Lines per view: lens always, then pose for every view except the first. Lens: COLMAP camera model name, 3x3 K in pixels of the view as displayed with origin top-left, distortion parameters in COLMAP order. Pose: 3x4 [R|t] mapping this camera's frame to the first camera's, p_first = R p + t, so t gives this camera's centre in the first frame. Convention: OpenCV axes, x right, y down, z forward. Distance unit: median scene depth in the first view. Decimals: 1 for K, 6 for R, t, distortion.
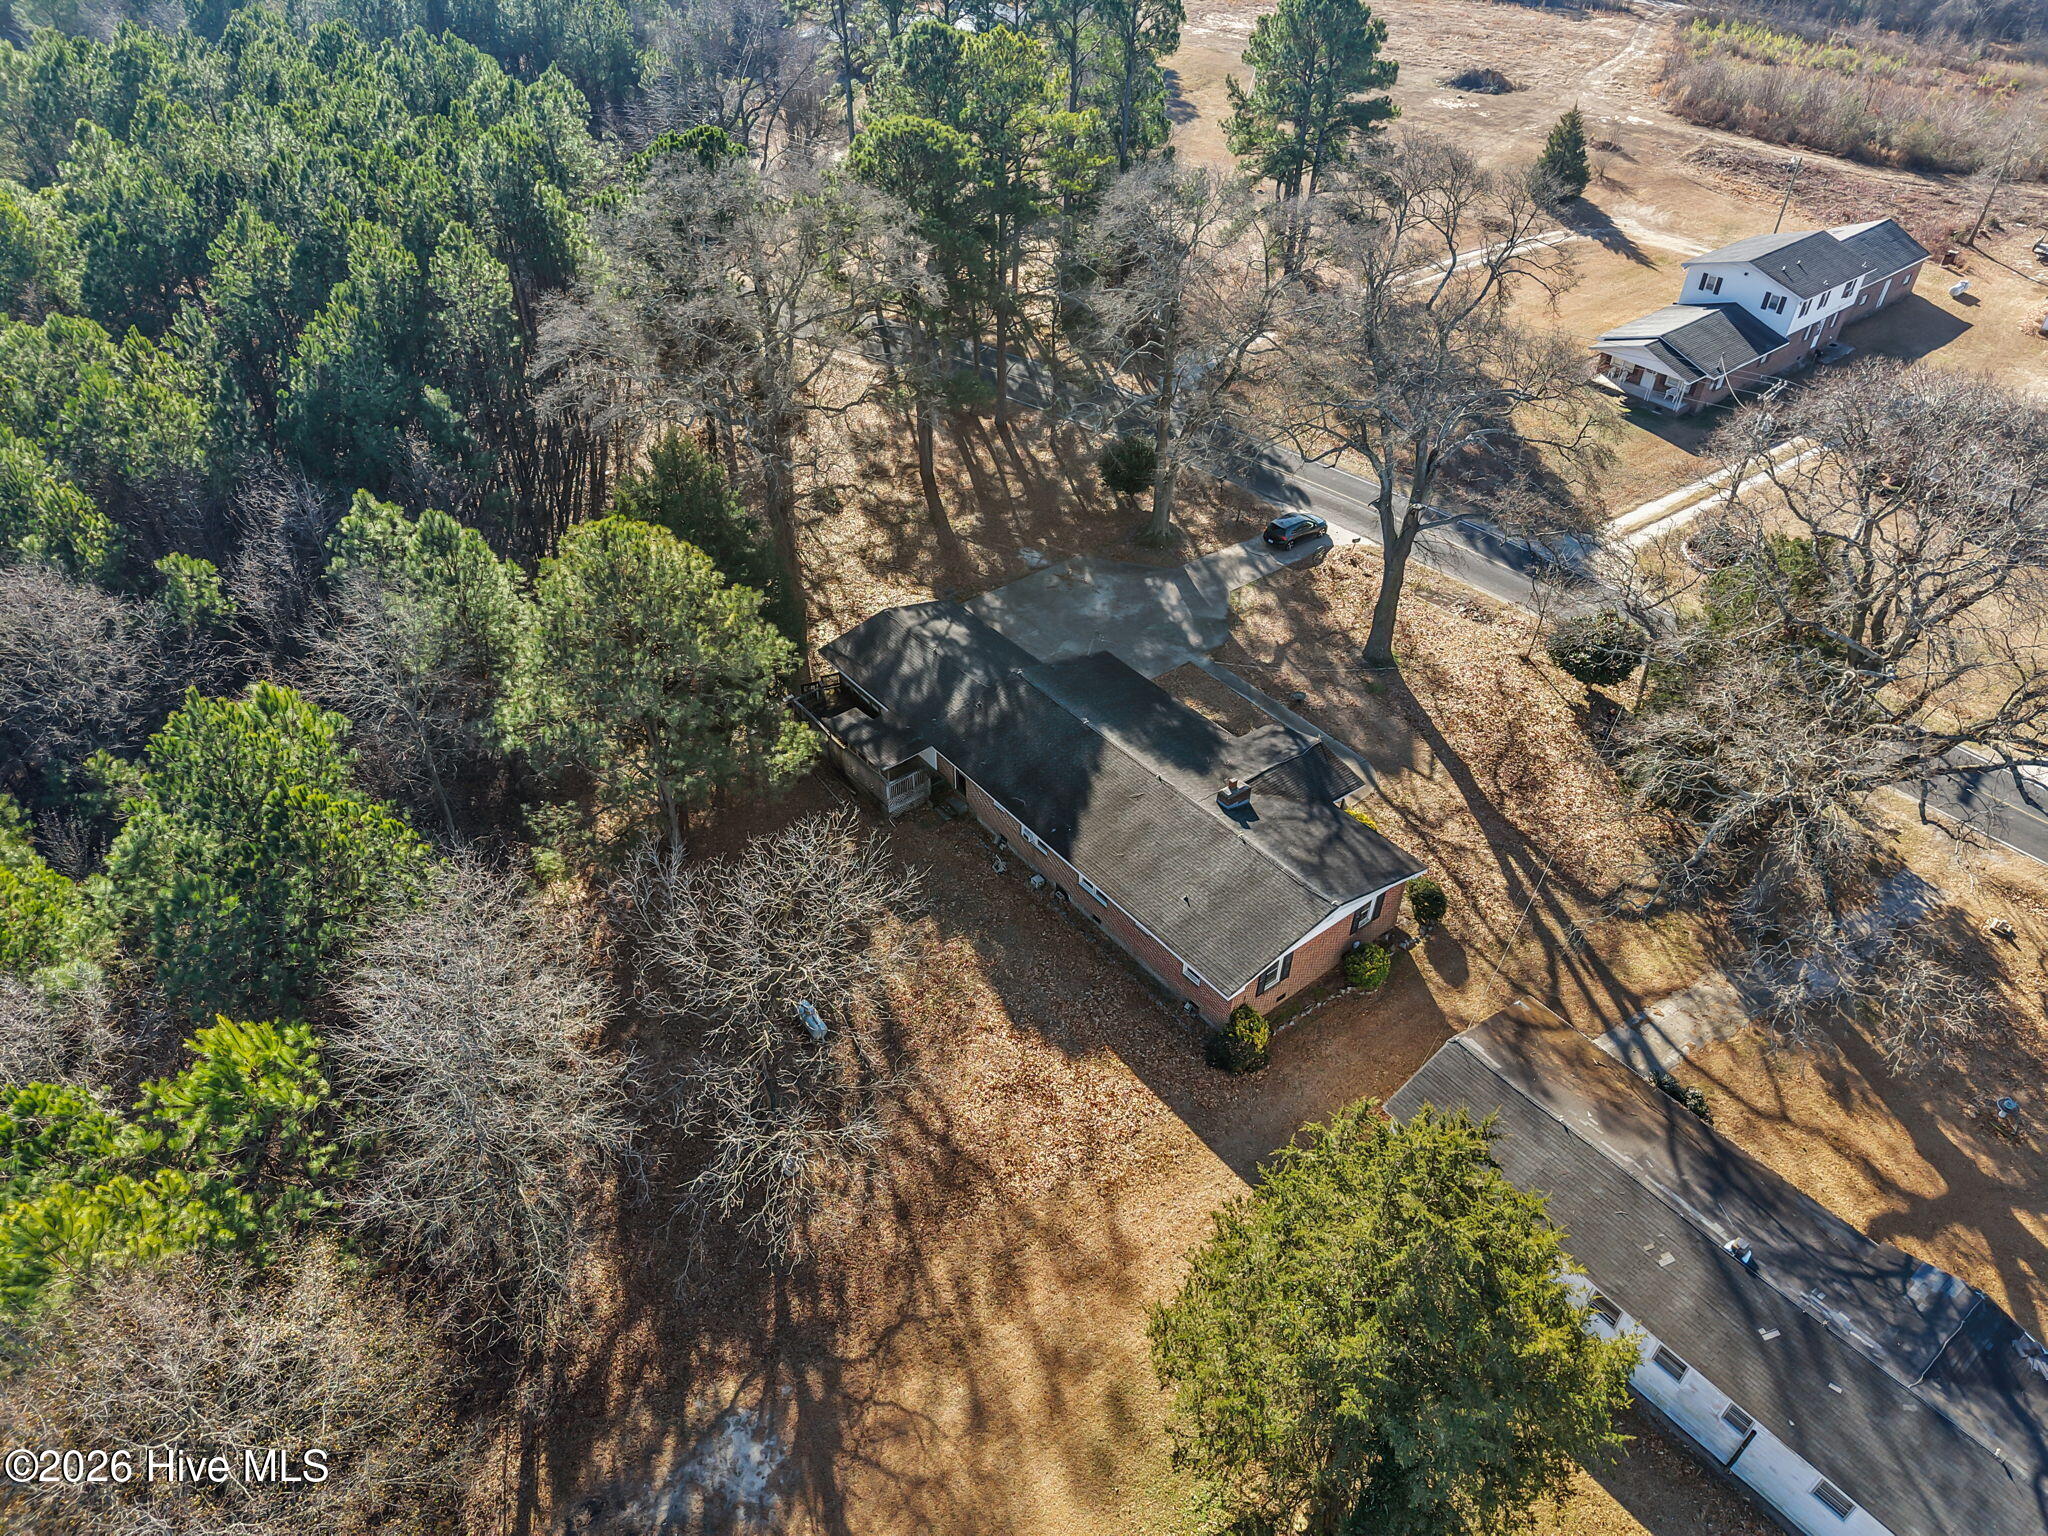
lens RADIAL K [[1484.9, 0, 1017.3], [0, 1484.9, 691.3], [0, 0, 1]] dist [0.060242, -0.091421]
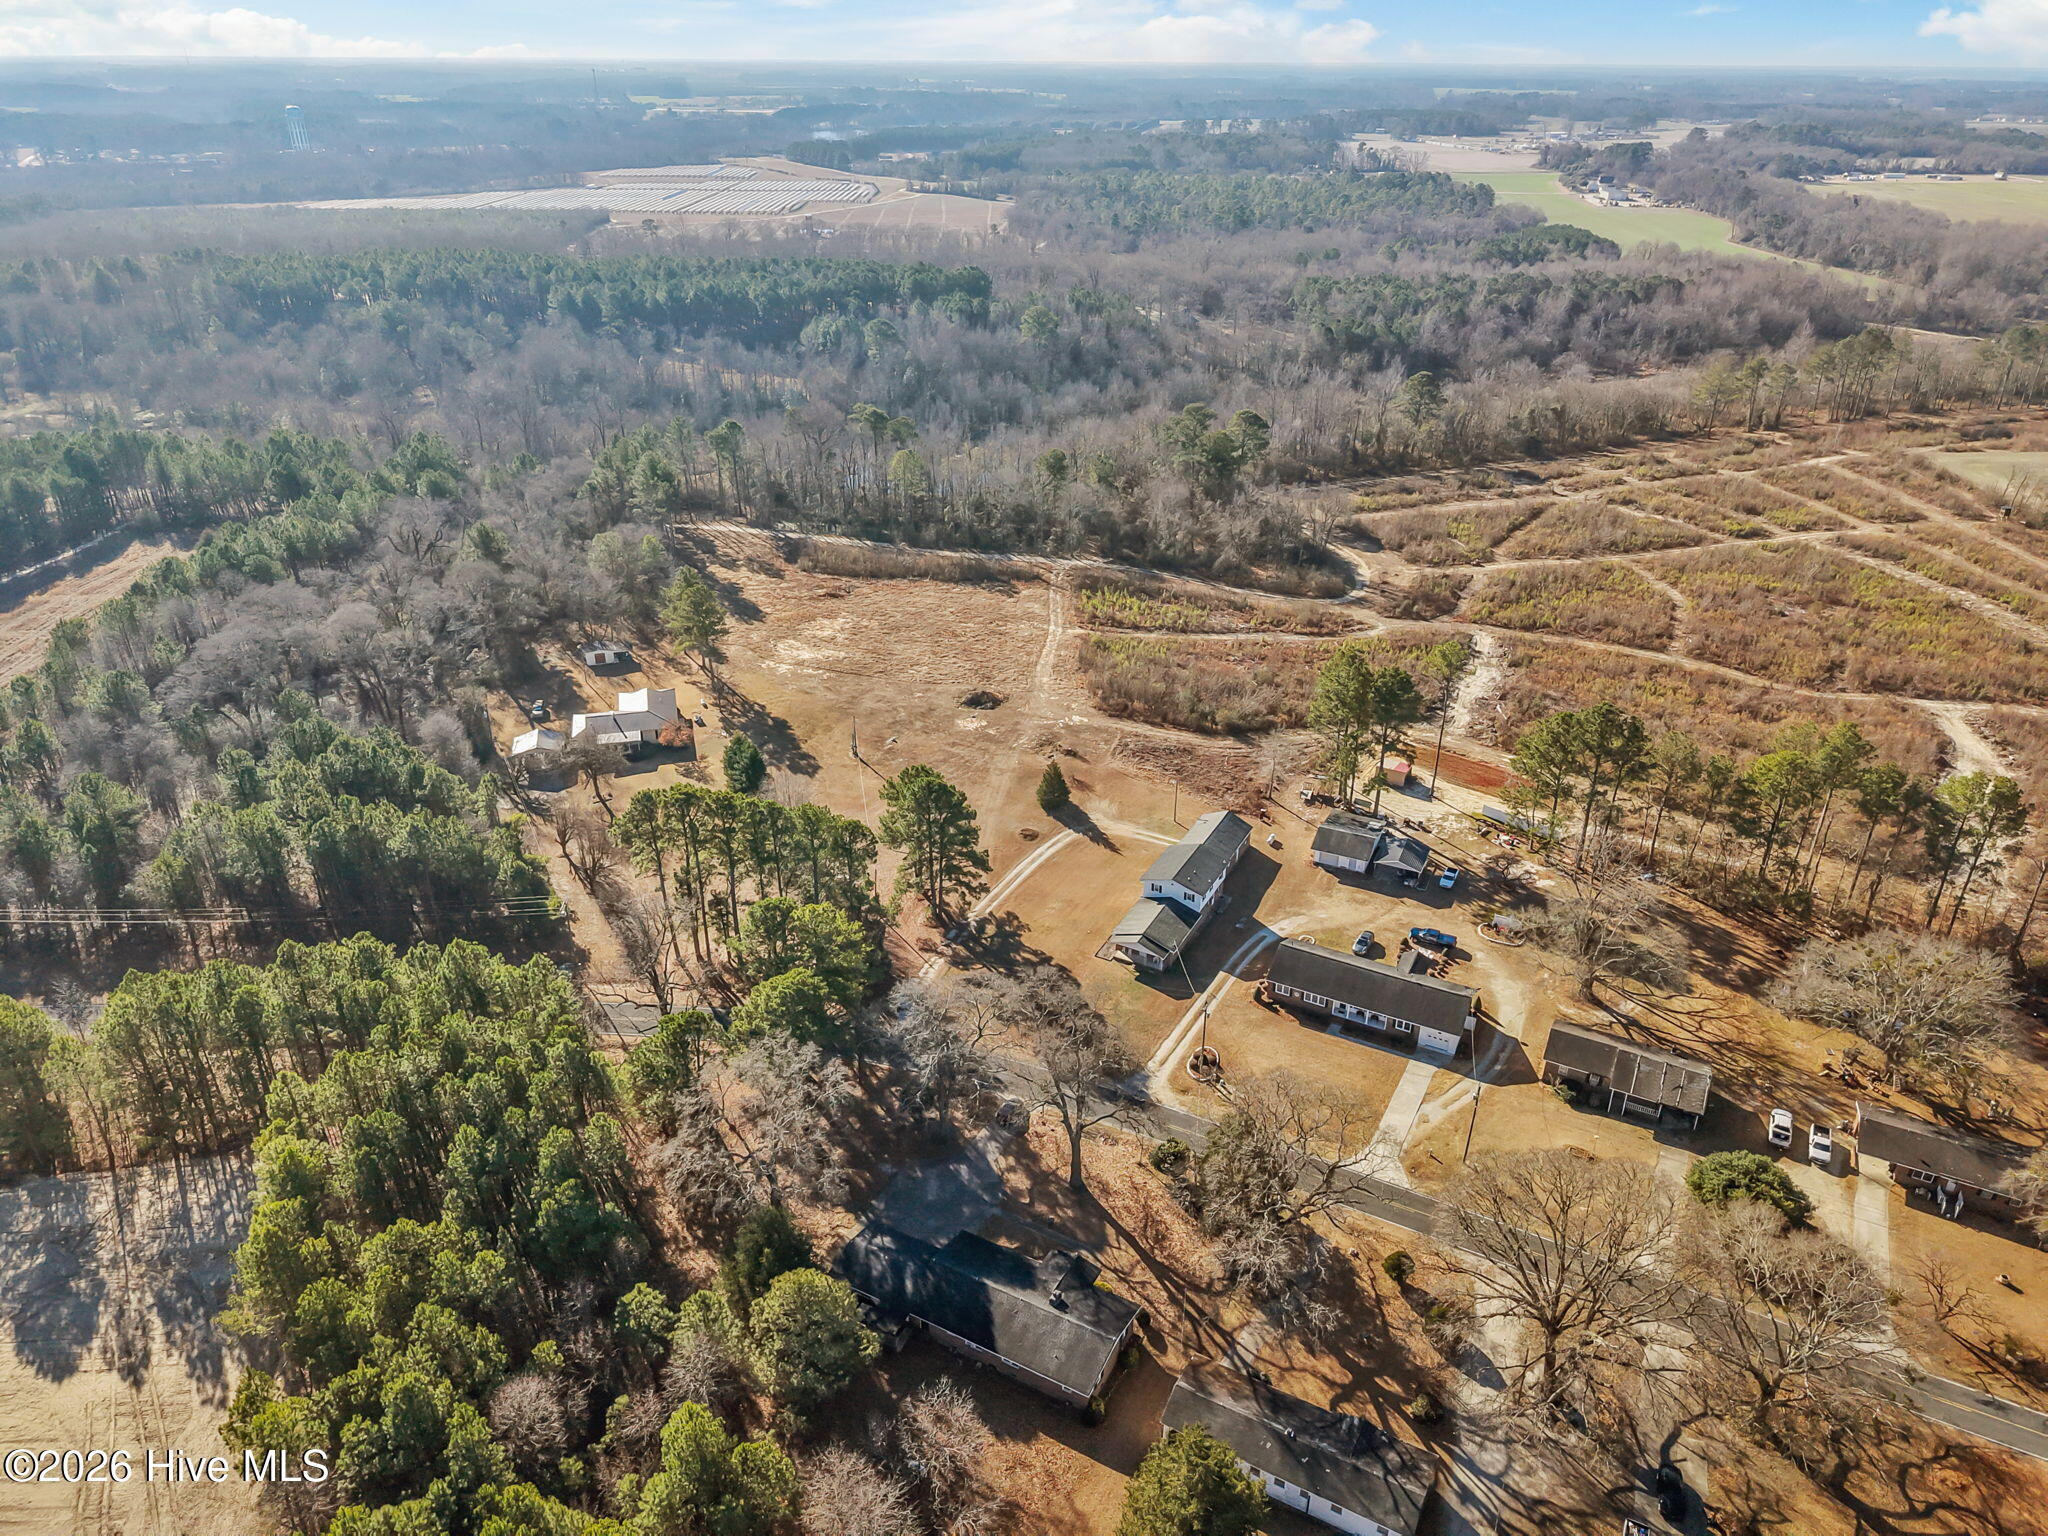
lens RADIAL K [[1484.9, 0, 1017.3], [0, 1484.9, 691.3], [0, 0, 1]] dist [0.060242, -0.091421]
pose [[0.921549, -0.187438, 0.340022, -0.491824], [0.243612, 0.961058, -0.130465, -0.517253], [-0.302326, 0.203063, 0.931324, -1.257109]]
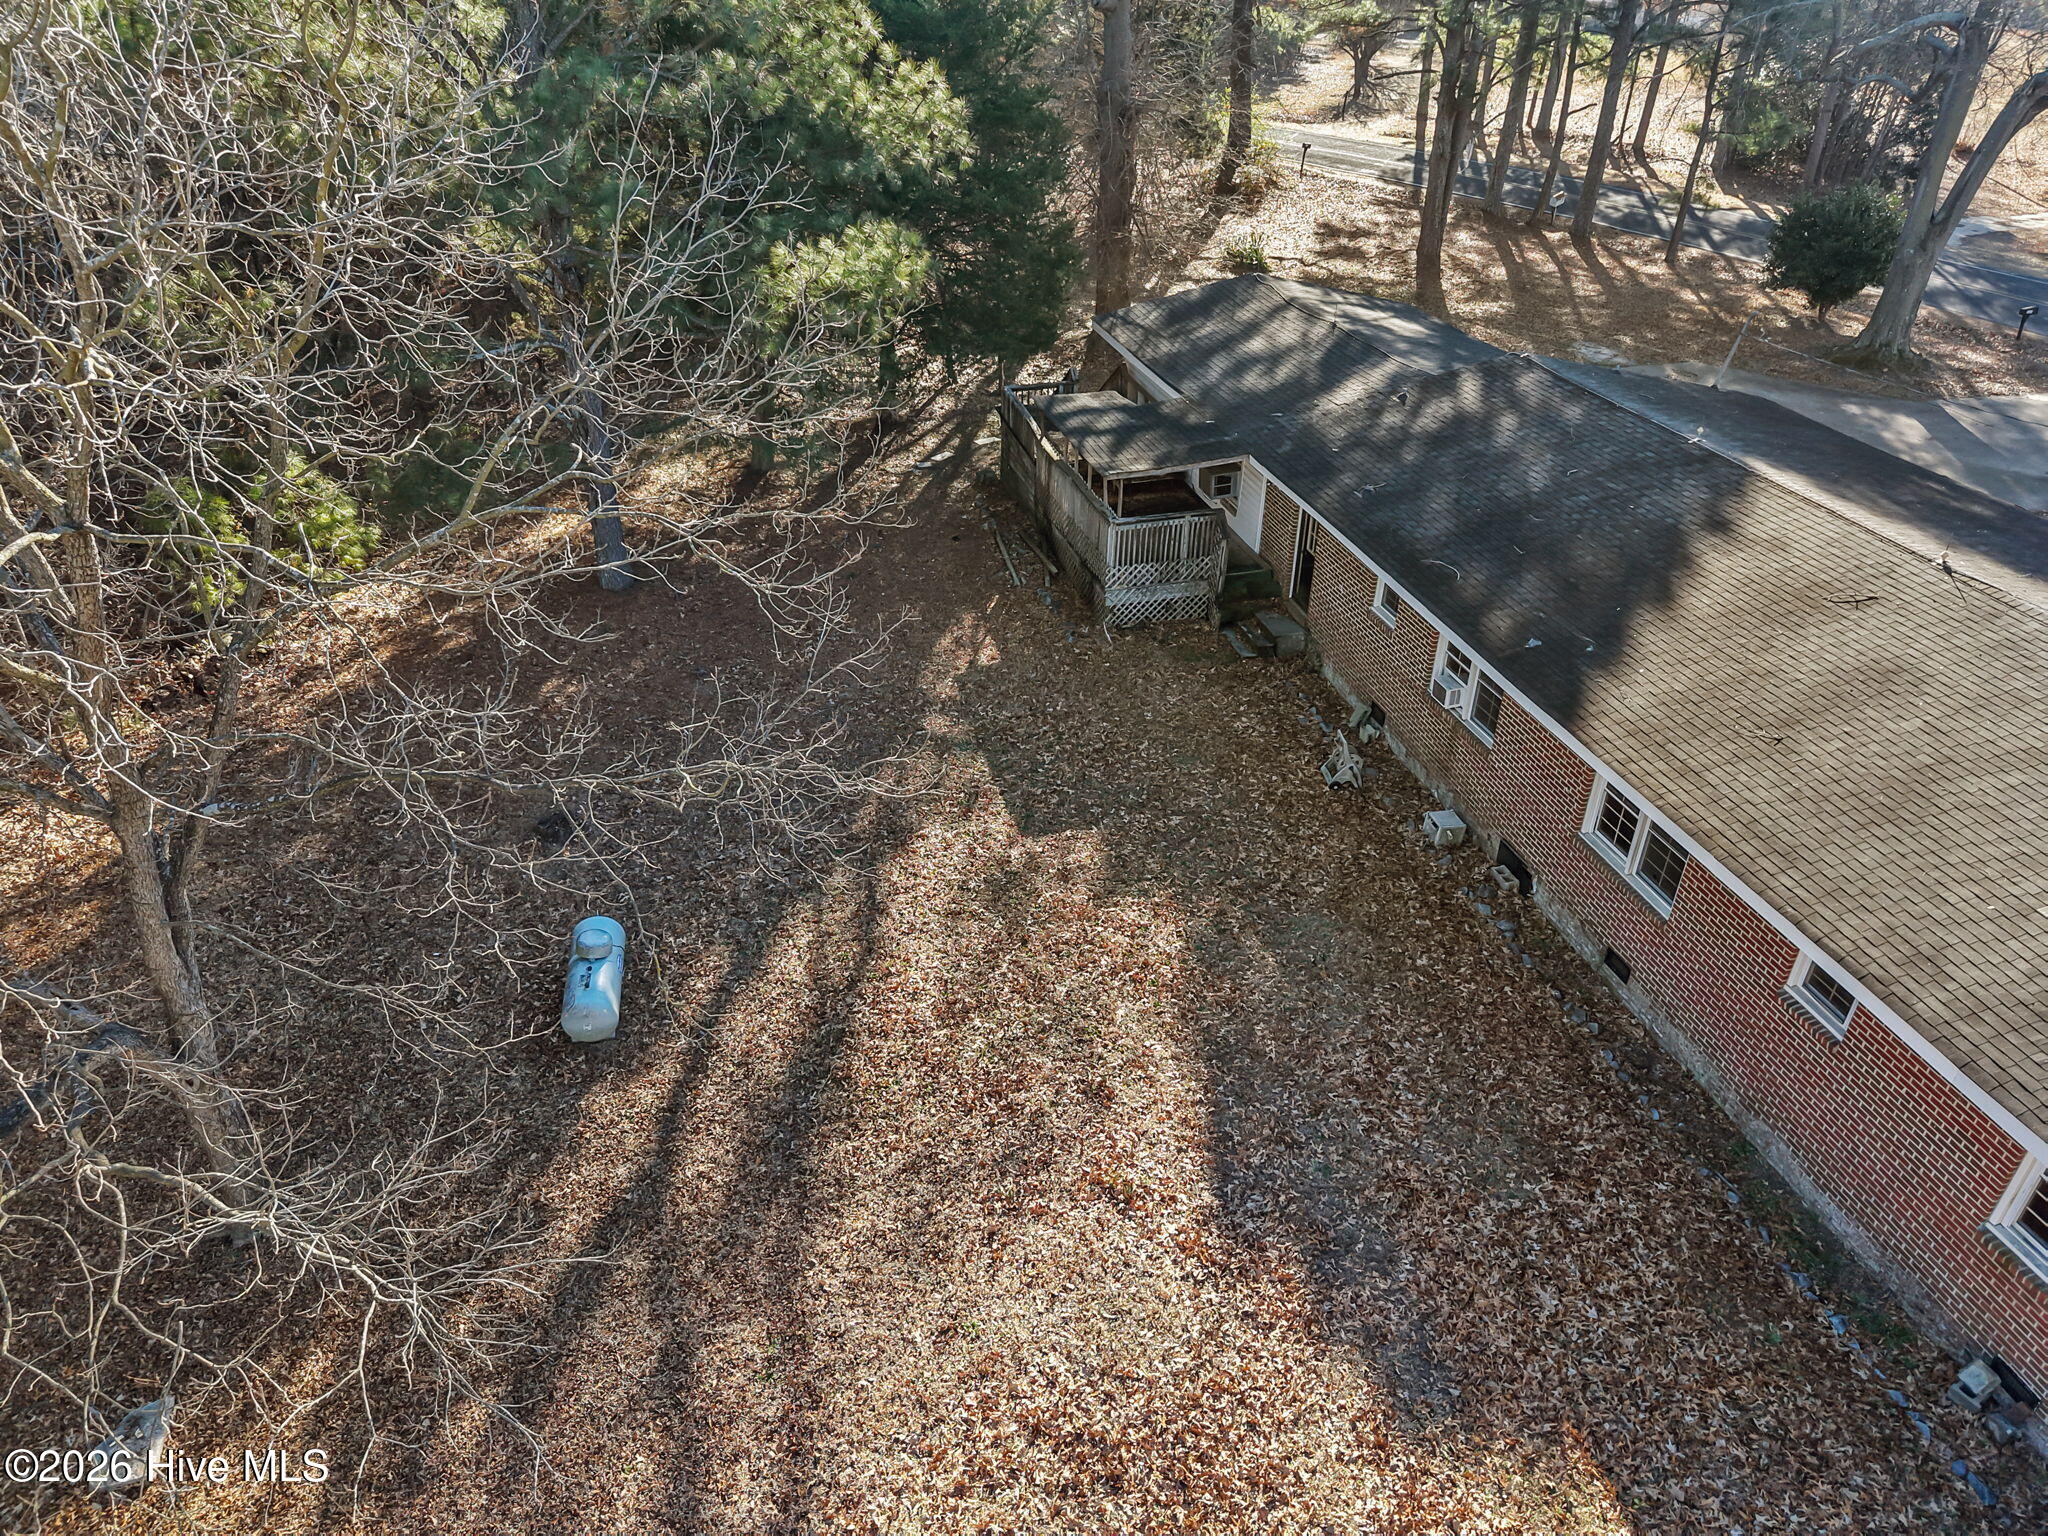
lens RADIAL K [[1426.2, 0, 1024.0], [0, 1426.2, 768.0], [0, 0, 1]] dist [0.051452, -0.108924]
pose [[0.918522, 0.226856, -0.323812, 0.028192], [-0.253021, 0.966611, -0.040529, 0.153124], [0.303806, 0.119158, 0.945253, 0.676798]]
